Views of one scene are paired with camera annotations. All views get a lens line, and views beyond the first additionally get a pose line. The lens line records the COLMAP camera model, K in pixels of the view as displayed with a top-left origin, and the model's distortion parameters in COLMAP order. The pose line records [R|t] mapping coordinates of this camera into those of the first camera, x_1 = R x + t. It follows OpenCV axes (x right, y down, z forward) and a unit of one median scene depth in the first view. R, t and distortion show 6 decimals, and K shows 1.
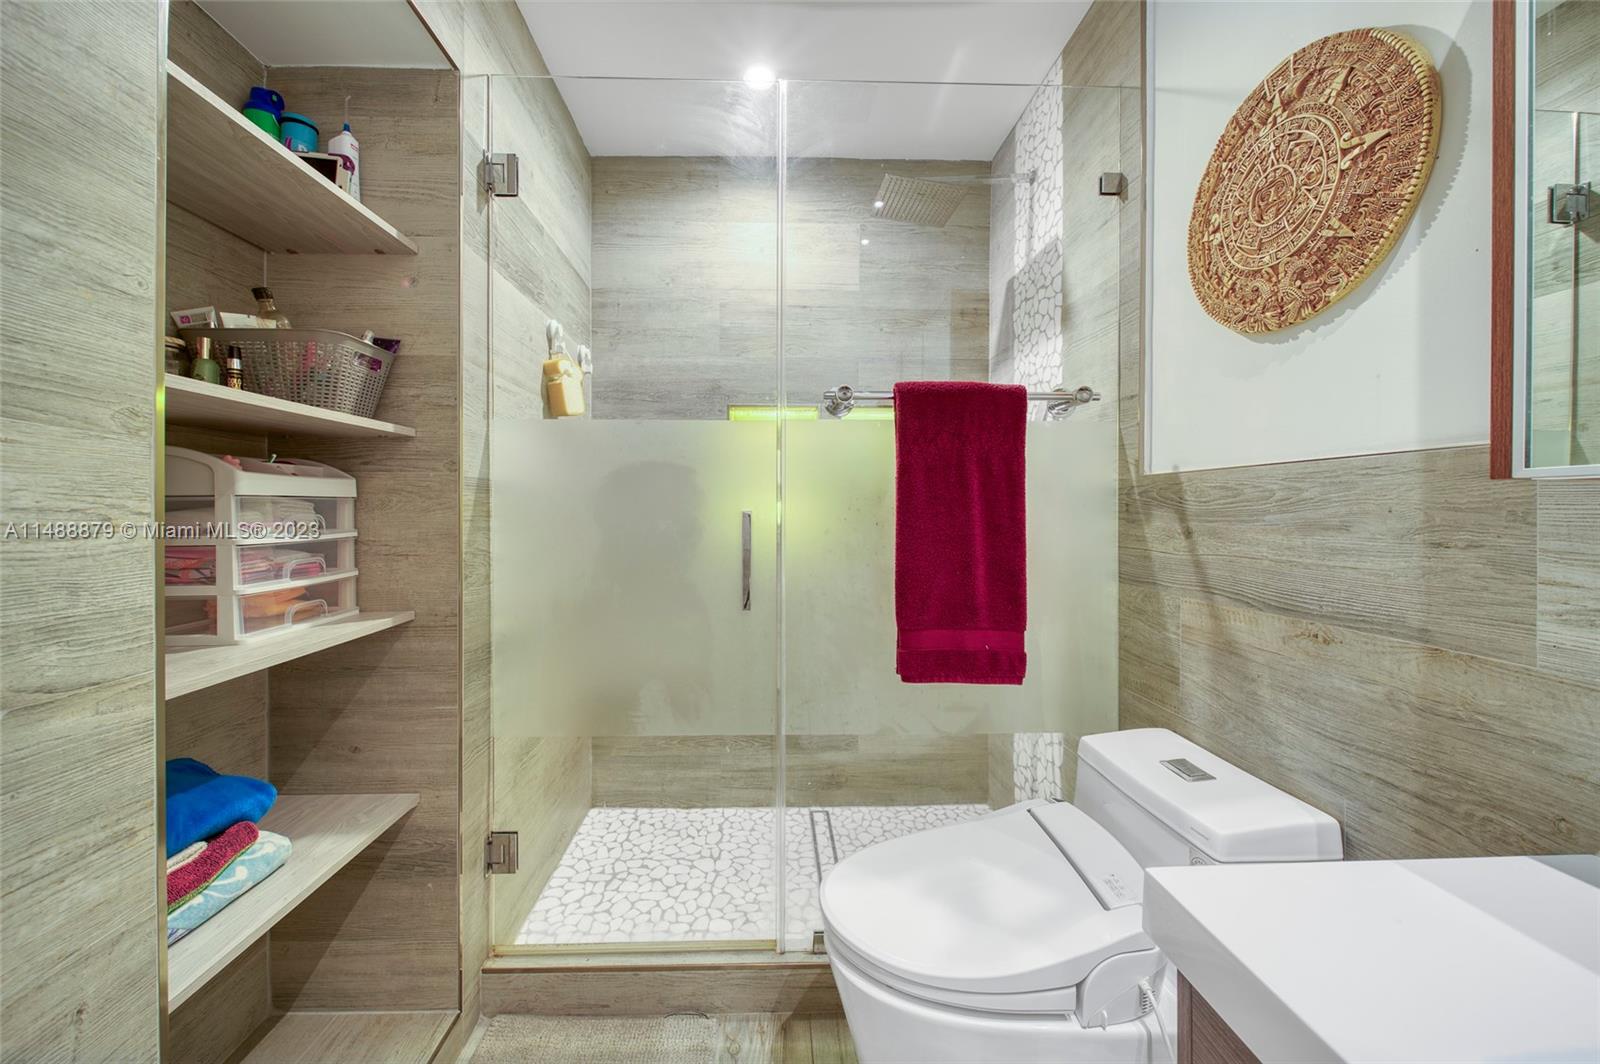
lens RADIAL K [[576.4, 0, 797.3], [0, 576.4, 512.0], [0, 0, 1]] dist [0.001879, -0.002622]
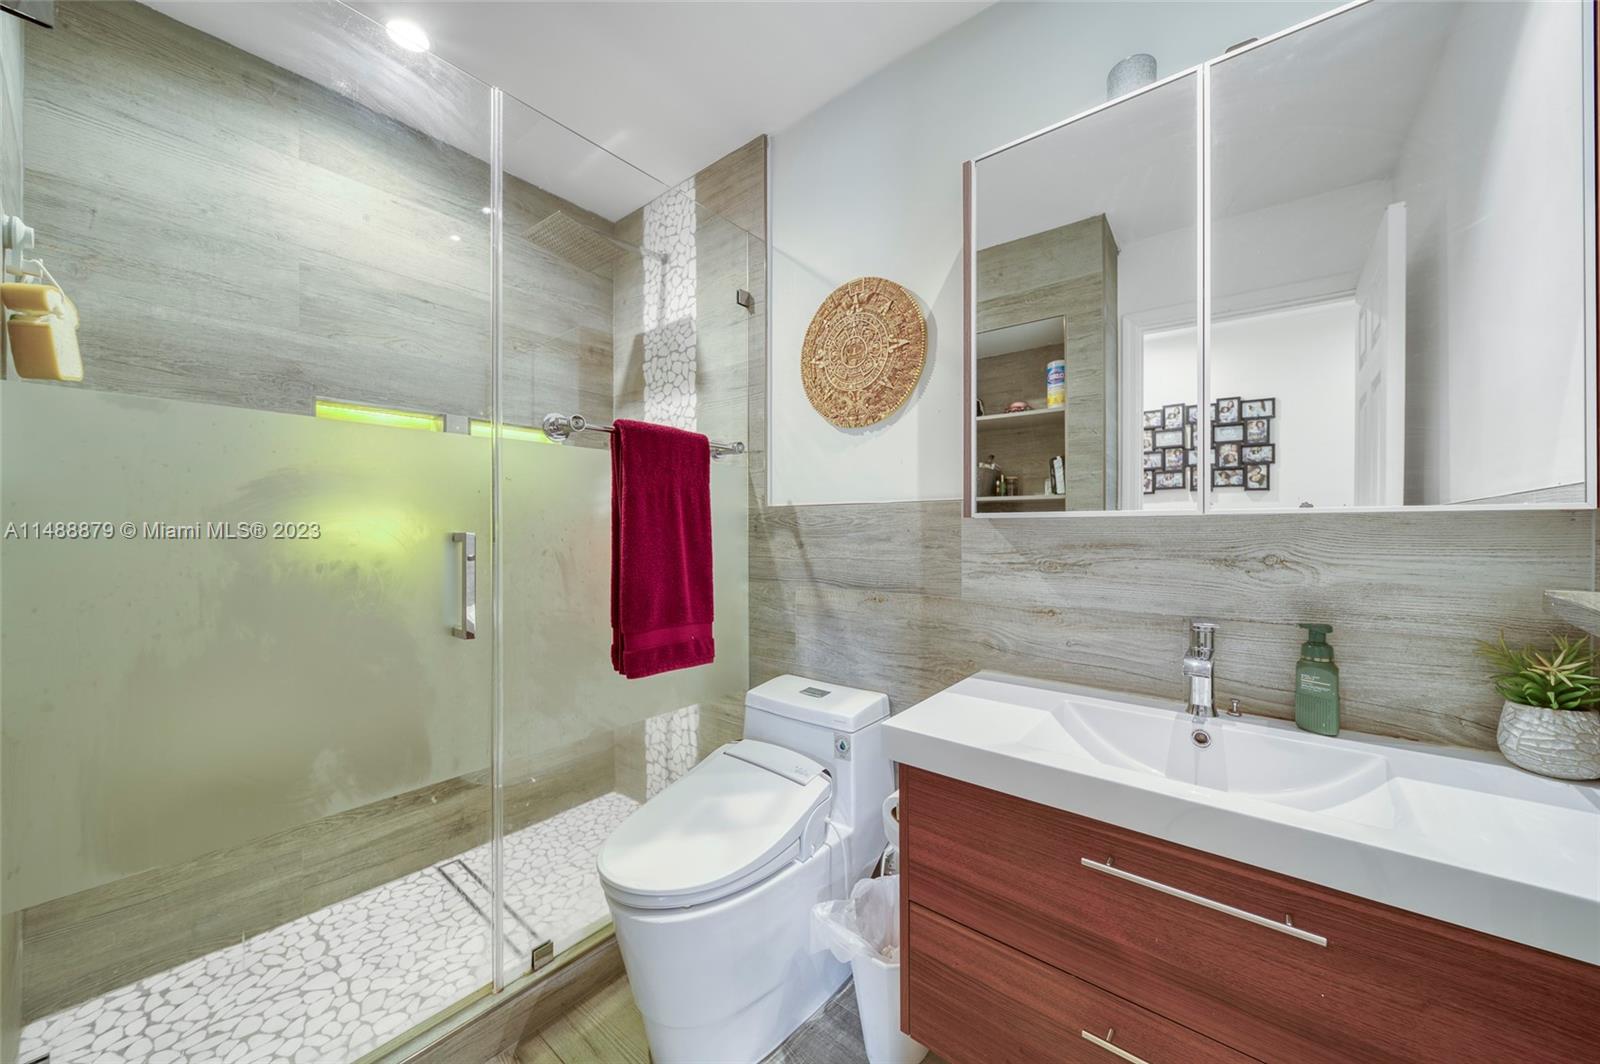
lens RADIAL K [[570.0, 0, 796.5], [0, 570.0, 525.0], [0, 0, 1]] dist [0.001362, -0.001540]
pose [[0.656361, 0.004579, 0.754433, -0.448667], [0.003354, 0.999954, -0.008988, -0.003312], [-0.754439, 0.008430, 0.656316, -0.005090]]
